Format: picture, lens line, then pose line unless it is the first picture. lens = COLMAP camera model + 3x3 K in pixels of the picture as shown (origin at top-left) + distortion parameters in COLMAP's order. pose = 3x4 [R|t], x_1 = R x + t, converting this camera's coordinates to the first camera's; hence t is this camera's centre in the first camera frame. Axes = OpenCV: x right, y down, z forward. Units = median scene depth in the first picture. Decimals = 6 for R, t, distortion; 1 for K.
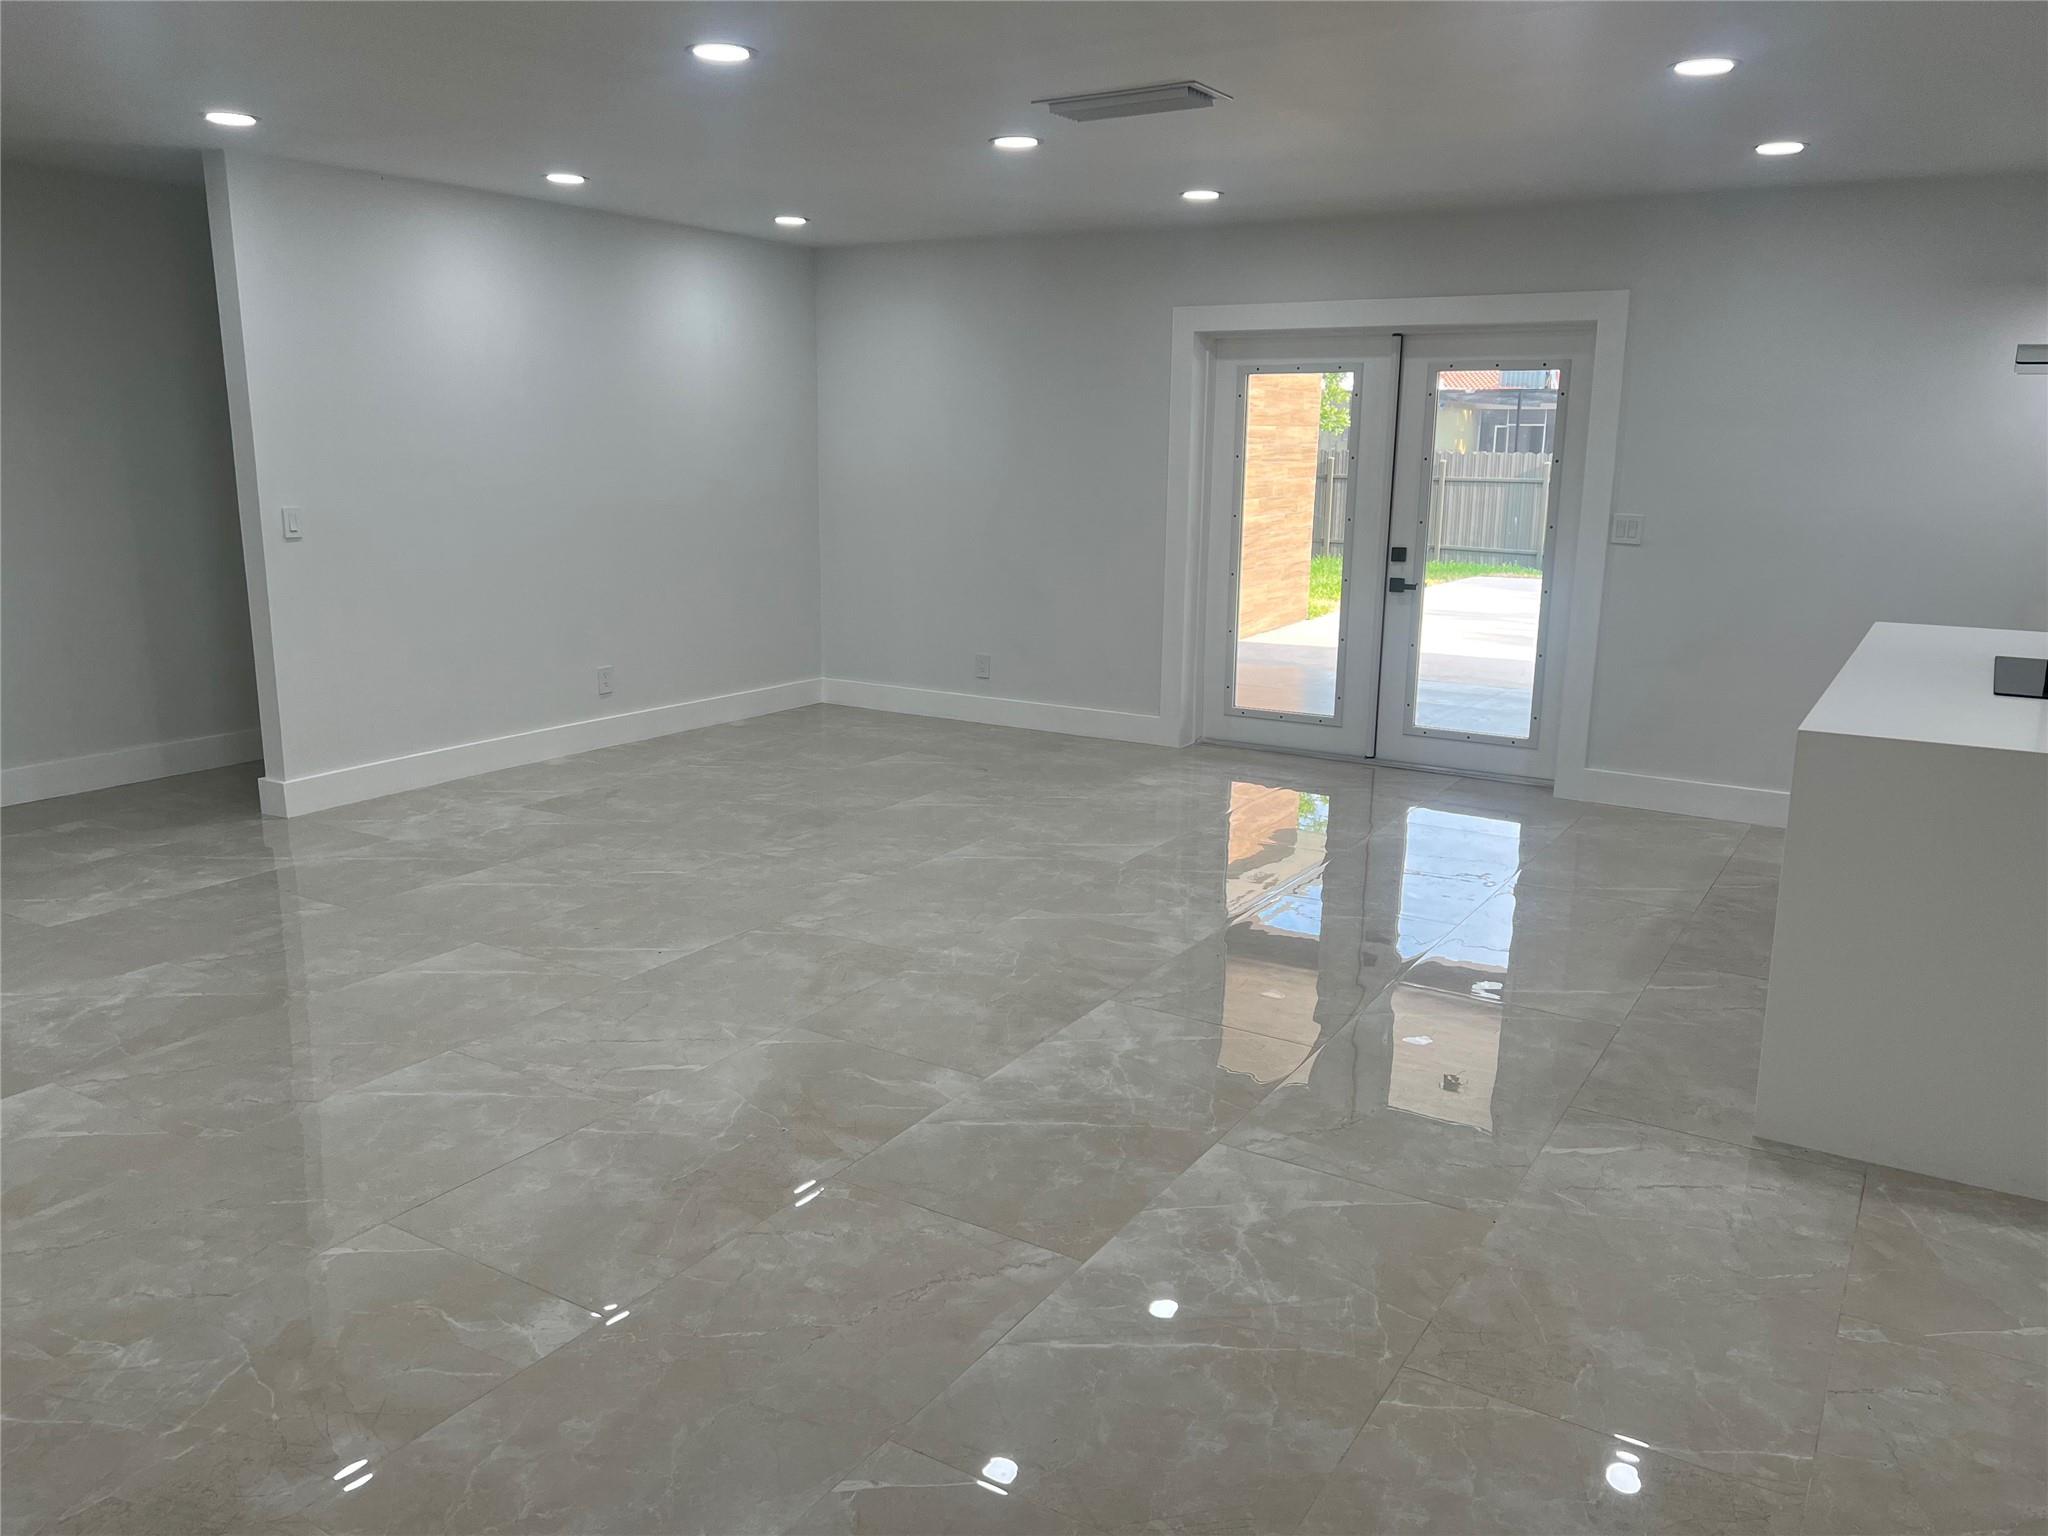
lens RADIAL K [[1568.8, 0, 1028.7], [0, 1568.8, 737.1], [0, 0, 1]] dist [0.066401, -0.093572]
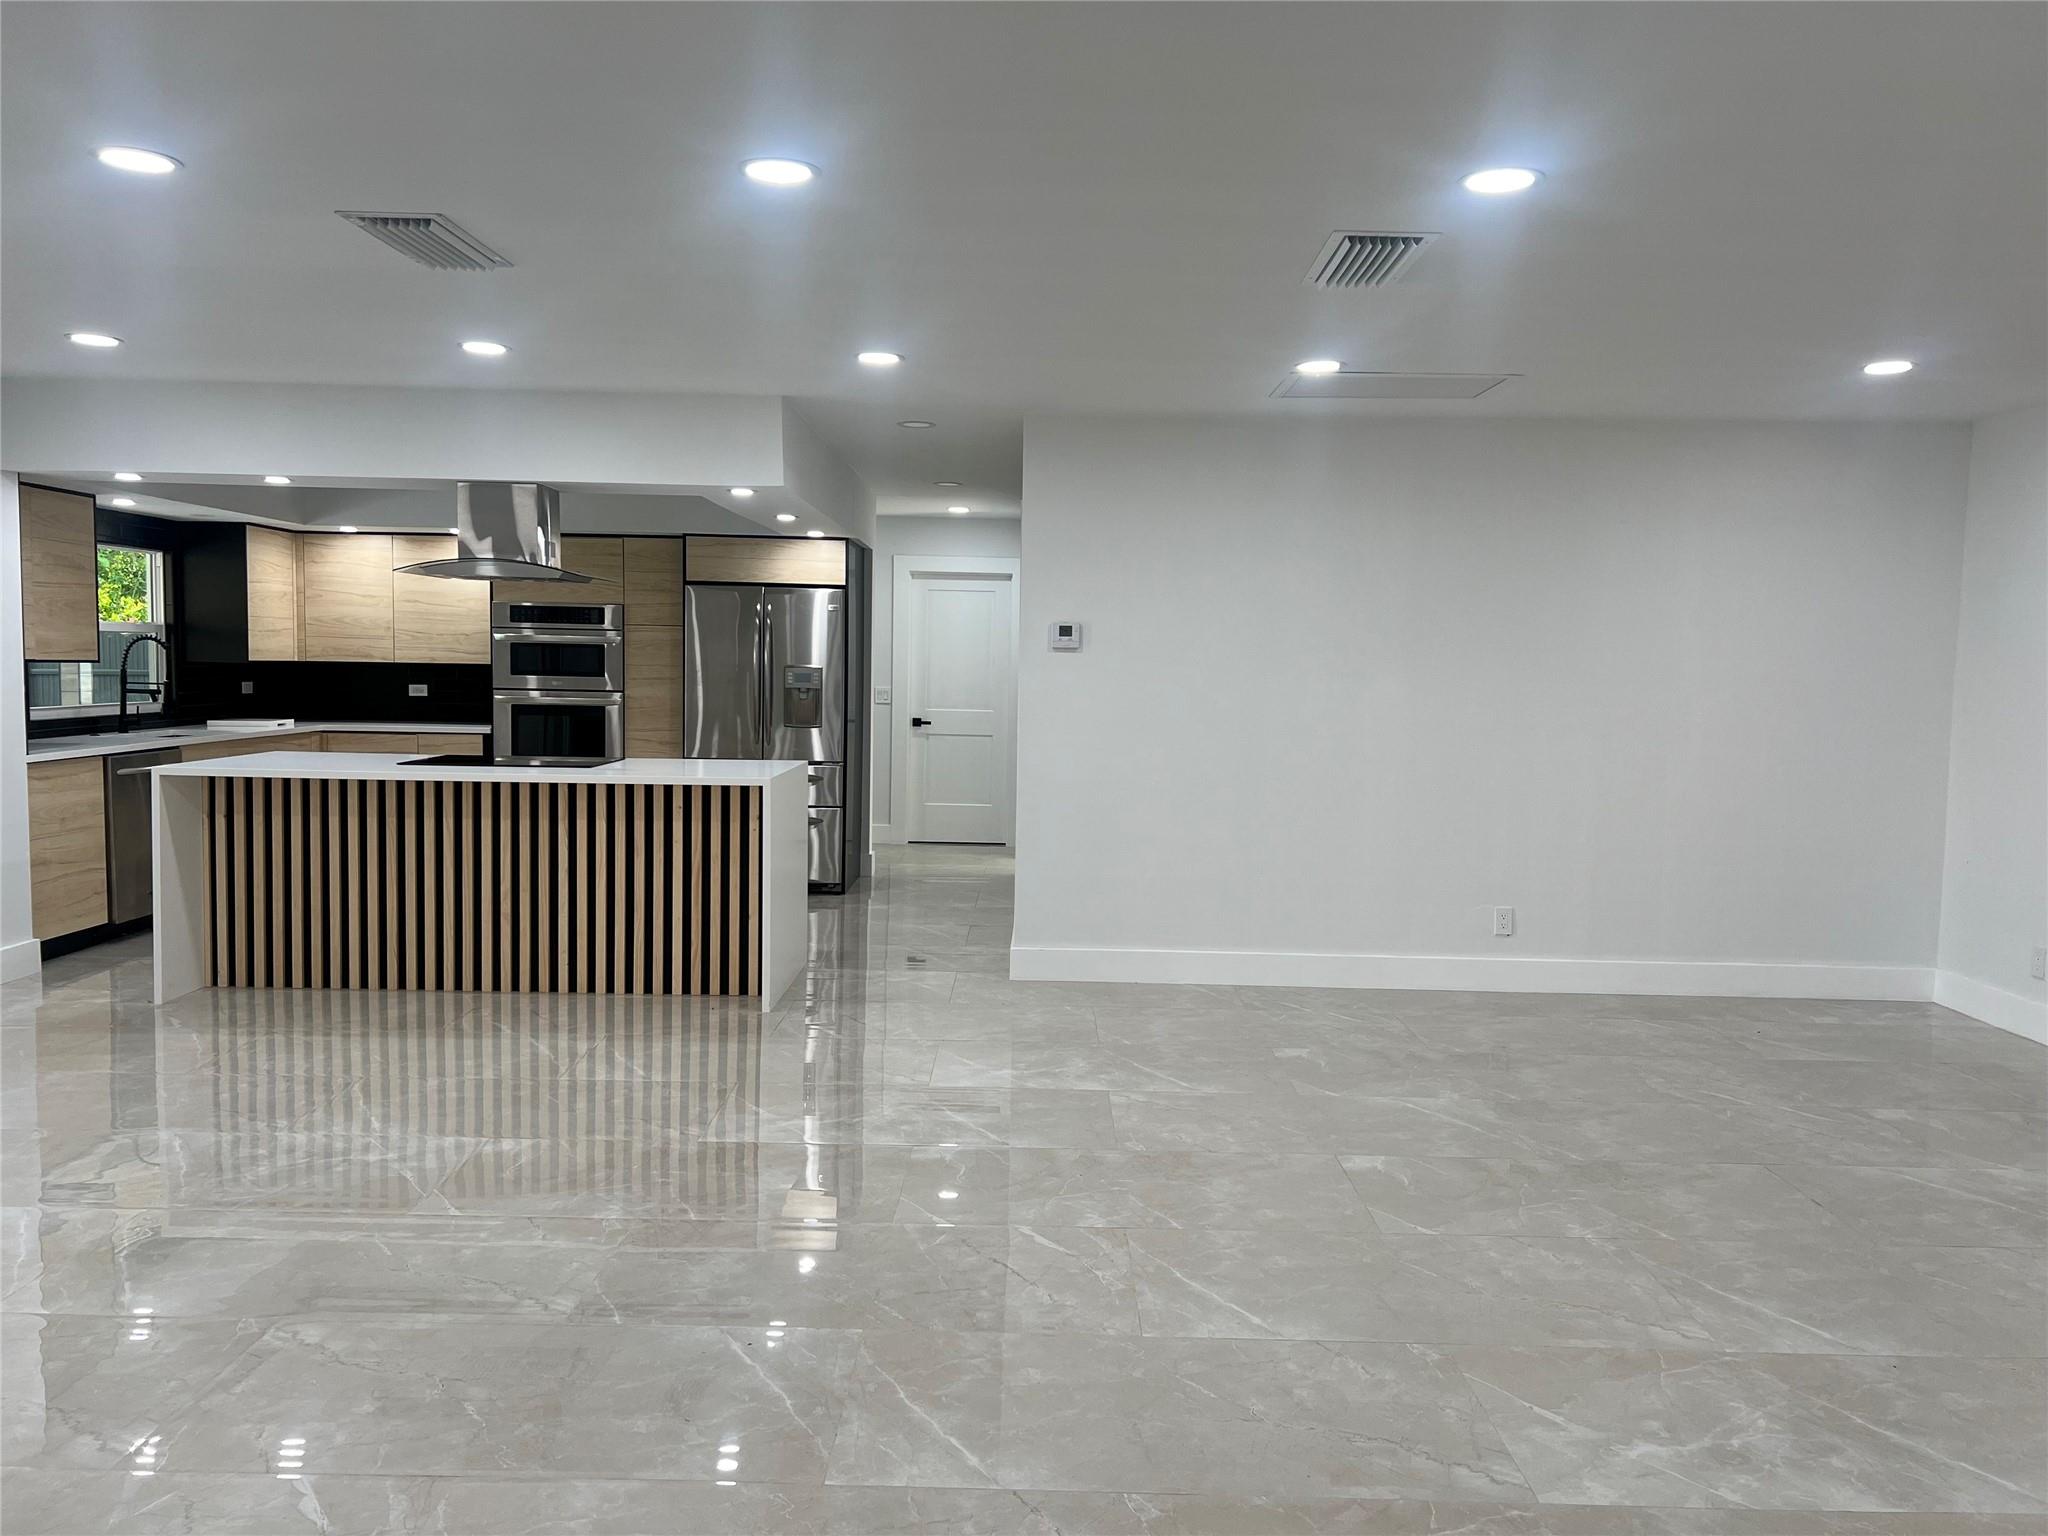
lens RADIAL K [[1522.7, 0, 1022.3], [0, 1522.7, 784.6], [0, 0, 1]] dist [0.084432, -0.156425]
pose [[-0.523198, -0.093797, 0.847034, -0.629080], [0.134657, 0.972340, 0.190848, -0.160054], [-0.841505, 0.213910, -0.496096, 0.879519]]
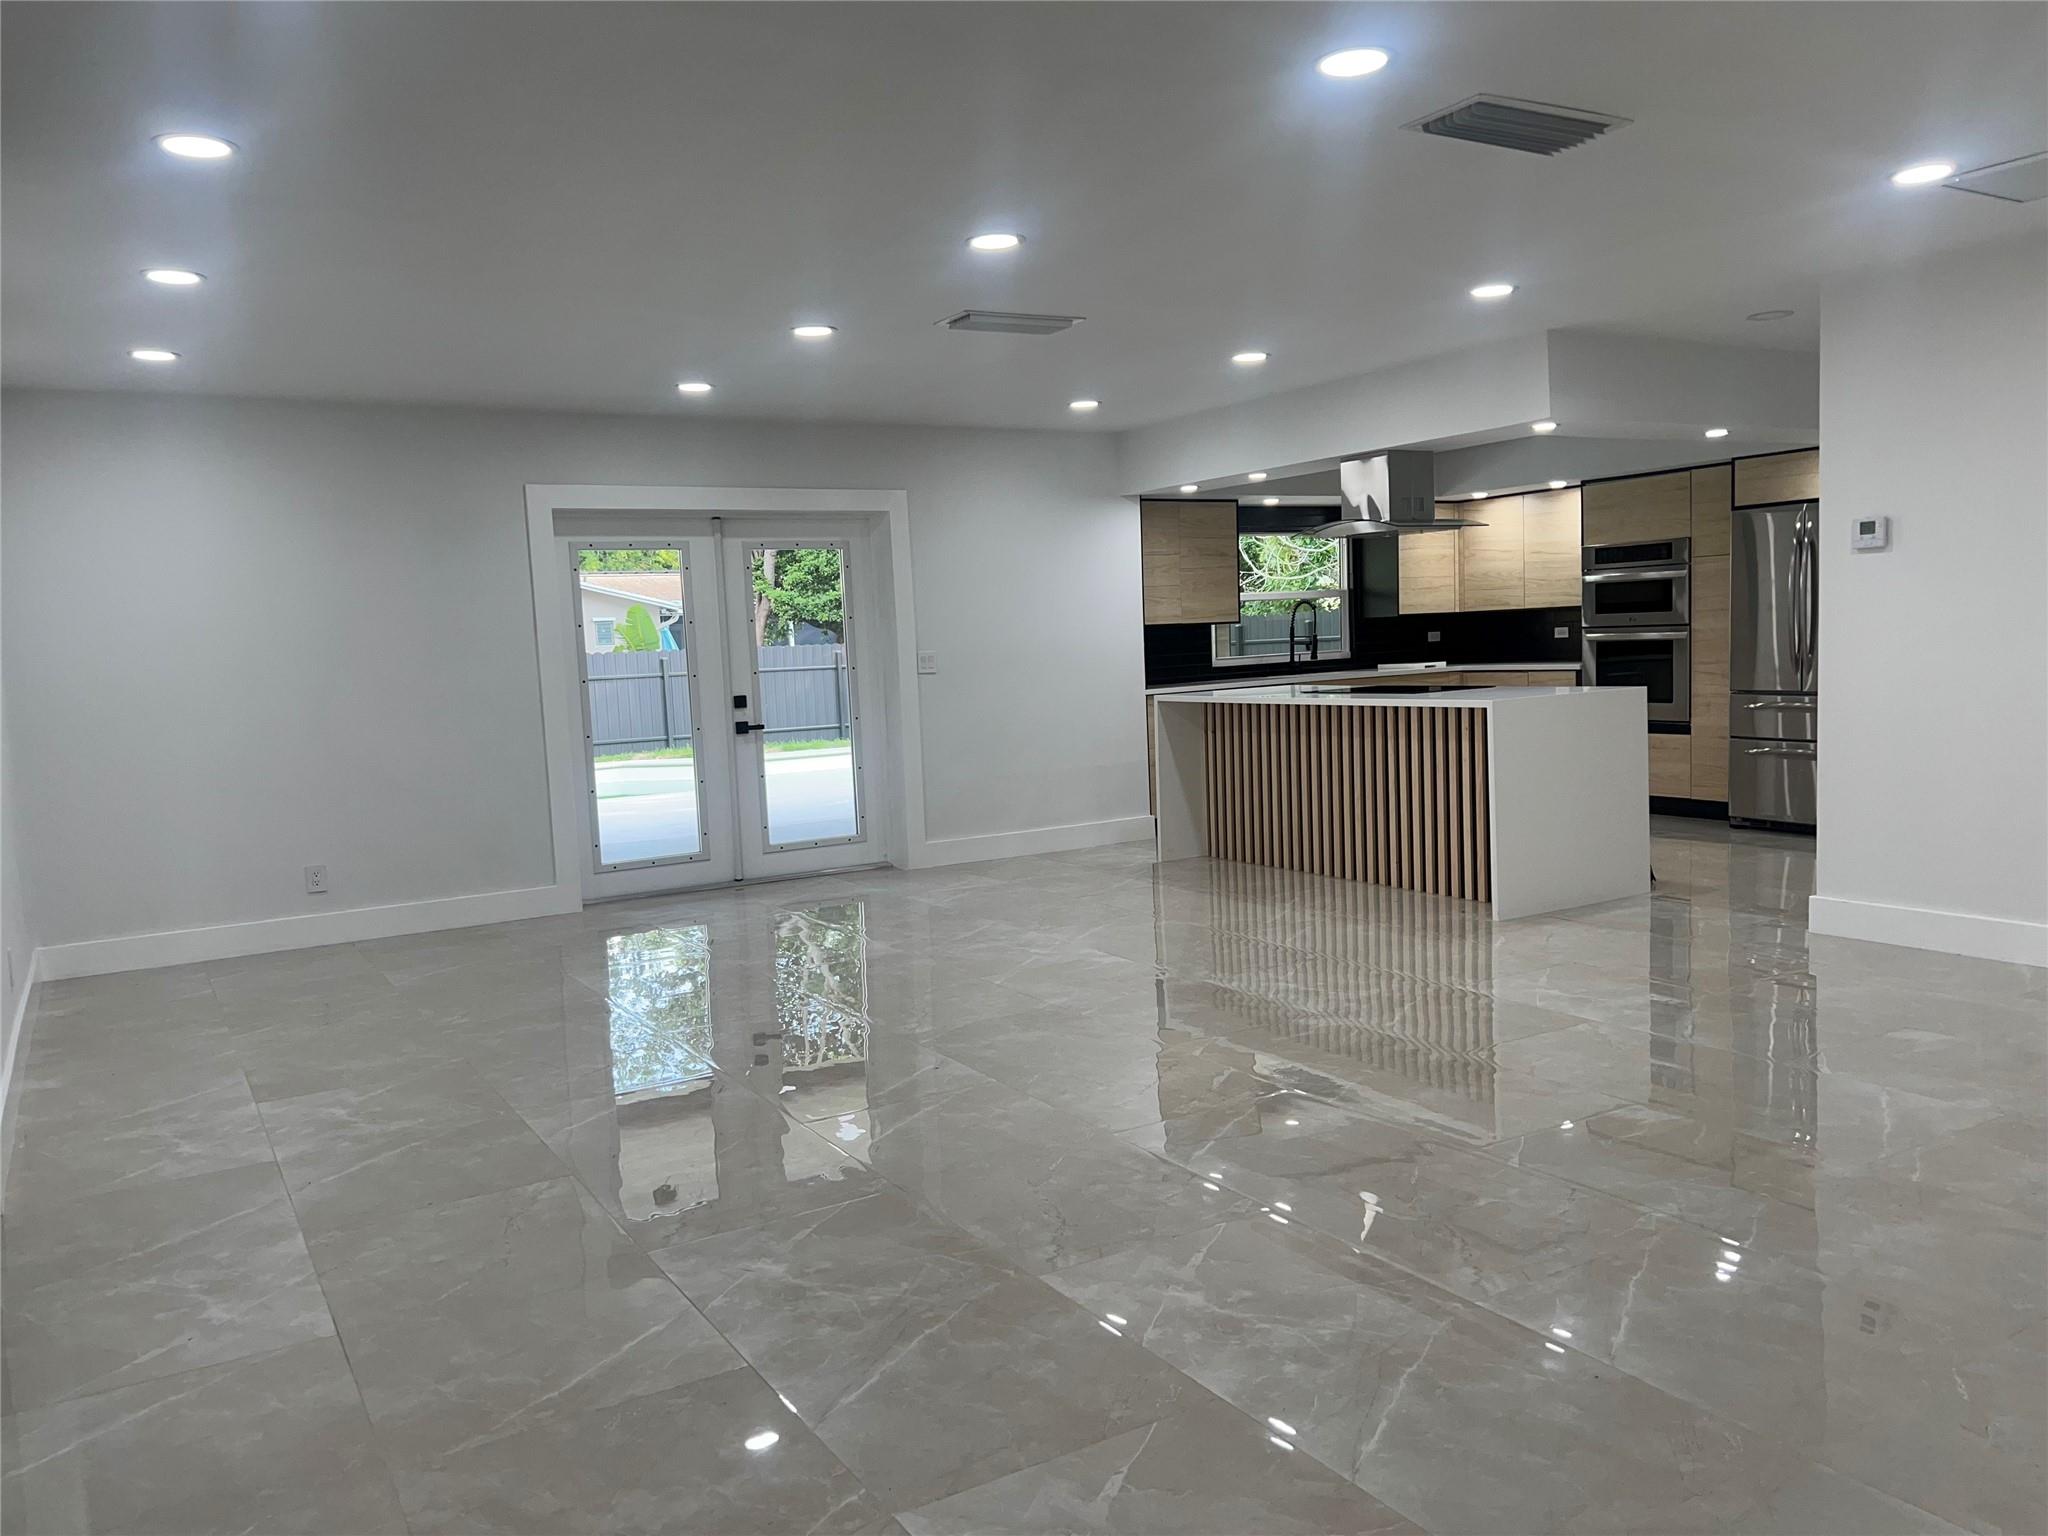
lens RADIAL K [[1545.3, 0, 1024.0], [0, 1545.3, 768.0], [0, 0, 1]] dist [0.022275, -0.003076]
pose [[0.458564, -0.111084, 0.881691, -0.792377], [0.219053, 0.975671, 0.008996, -0.037036], [-0.861240, 0.189012, 0.471741, 0.329955]]
